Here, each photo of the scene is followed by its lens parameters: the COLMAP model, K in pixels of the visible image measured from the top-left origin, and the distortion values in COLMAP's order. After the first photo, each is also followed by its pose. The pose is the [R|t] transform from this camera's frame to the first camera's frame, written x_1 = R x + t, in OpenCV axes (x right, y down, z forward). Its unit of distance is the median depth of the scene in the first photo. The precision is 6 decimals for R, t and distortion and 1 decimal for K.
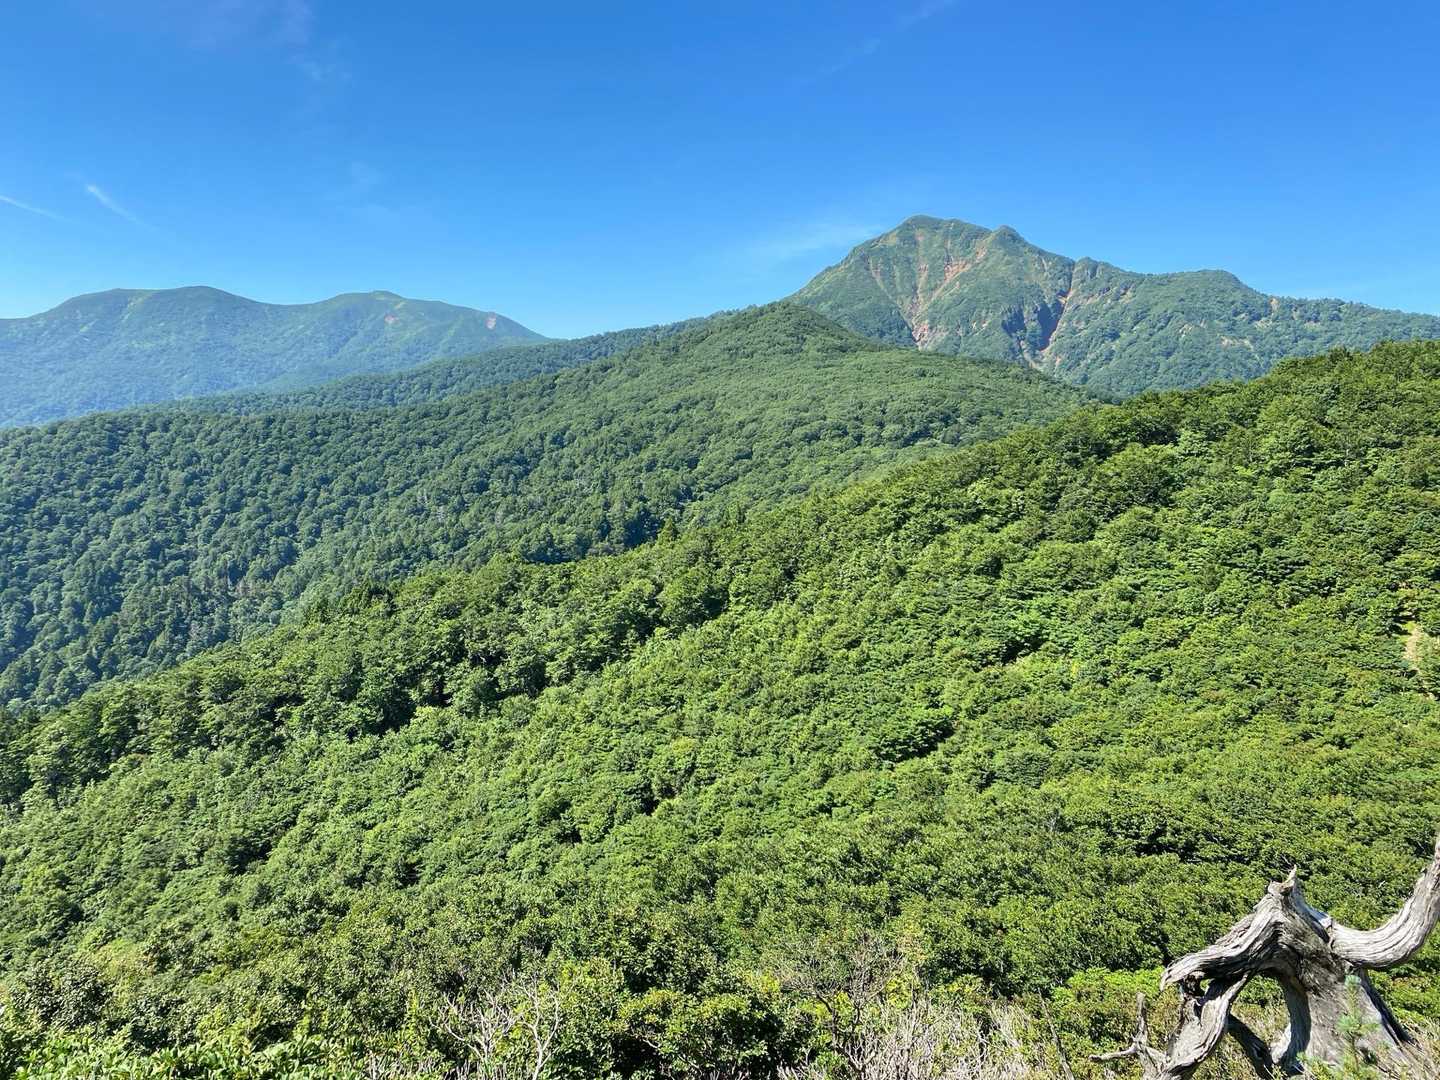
lens RADIAL K [[1100.0, 0, 720.0], [0, 1100.0, 540.0], [0, 0, 1]] dist [0.054944, -0.148298]
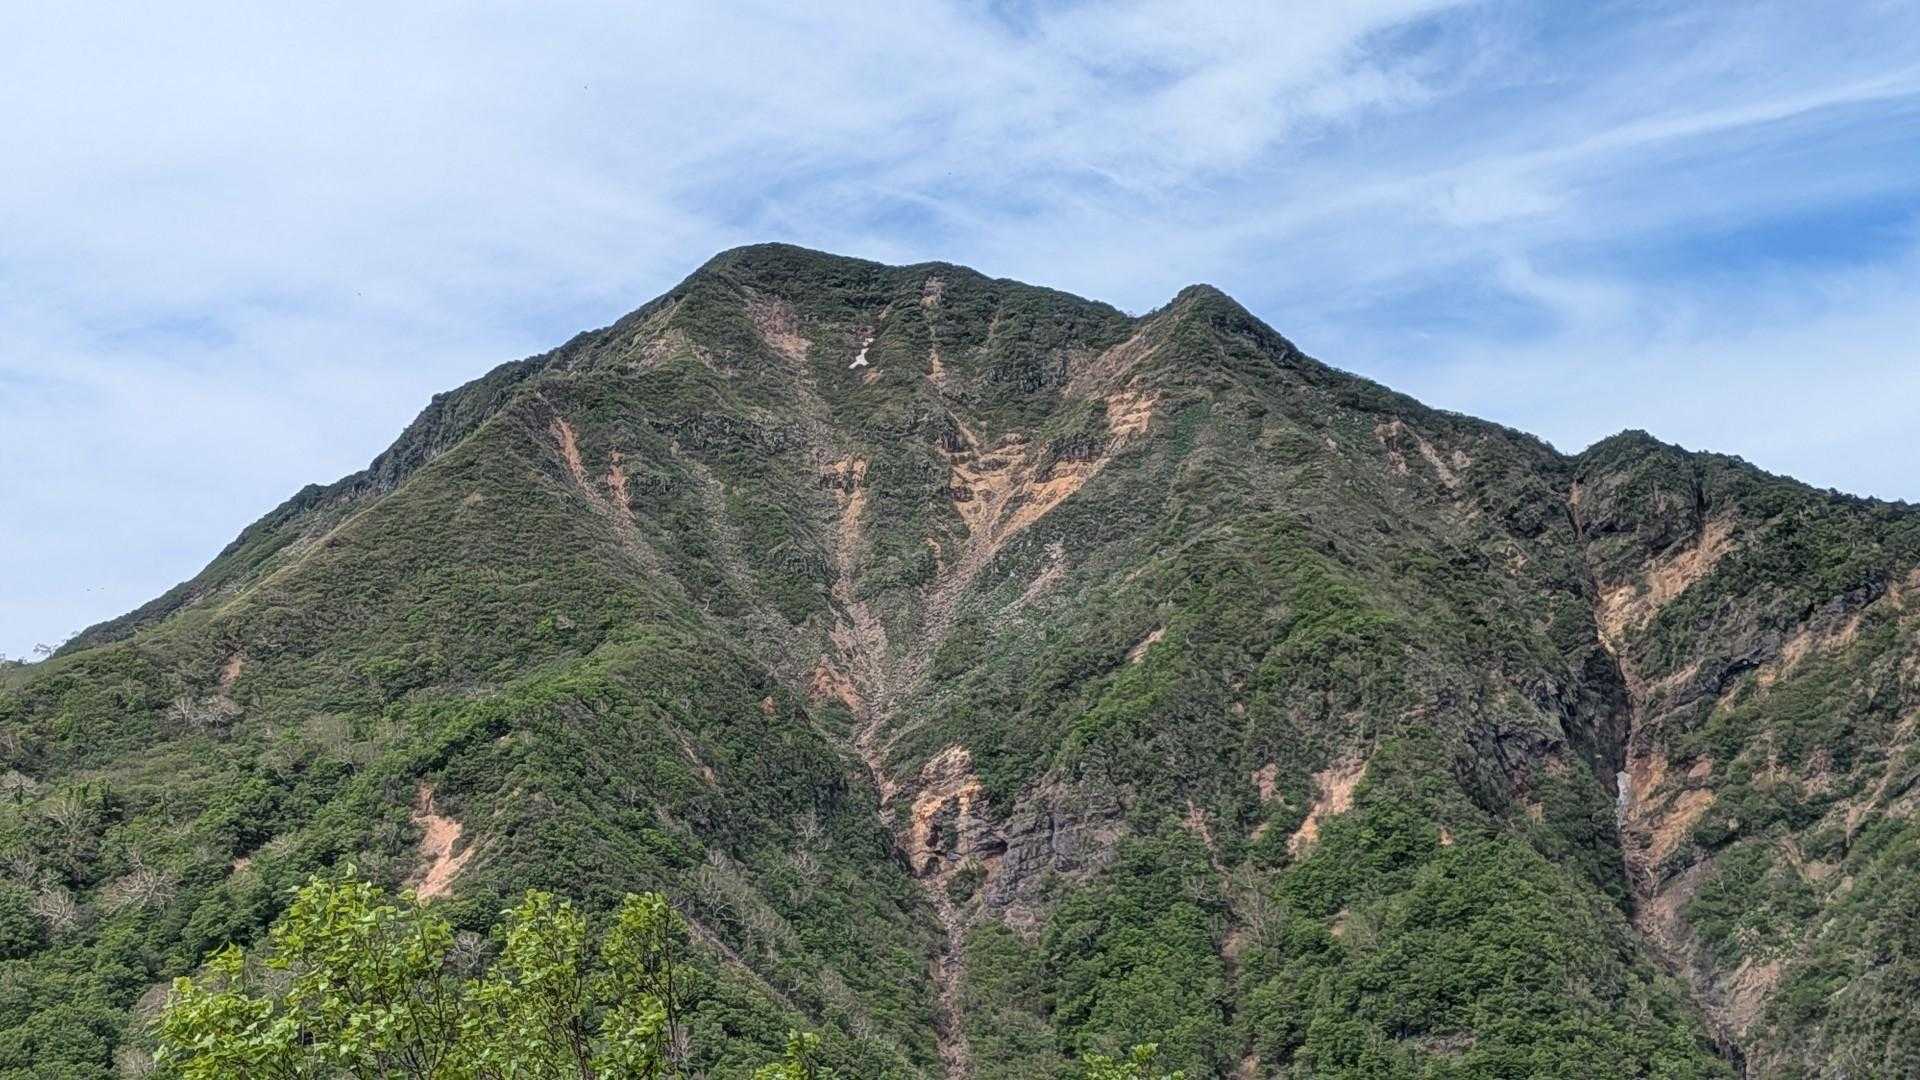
lens RADIAL K [[2788.3, 0, 960.0], [0, 2788.3, 540.0], [0, 0, 1]] dist [0.033910, 0.034032]
pose [[0.936904, 0.010744, 0.349422, 0.034251], [0.078044, 0.967873, -0.239020, -0.120054], [-0.340764, 0.251209, 0.905966, 0.566592]]
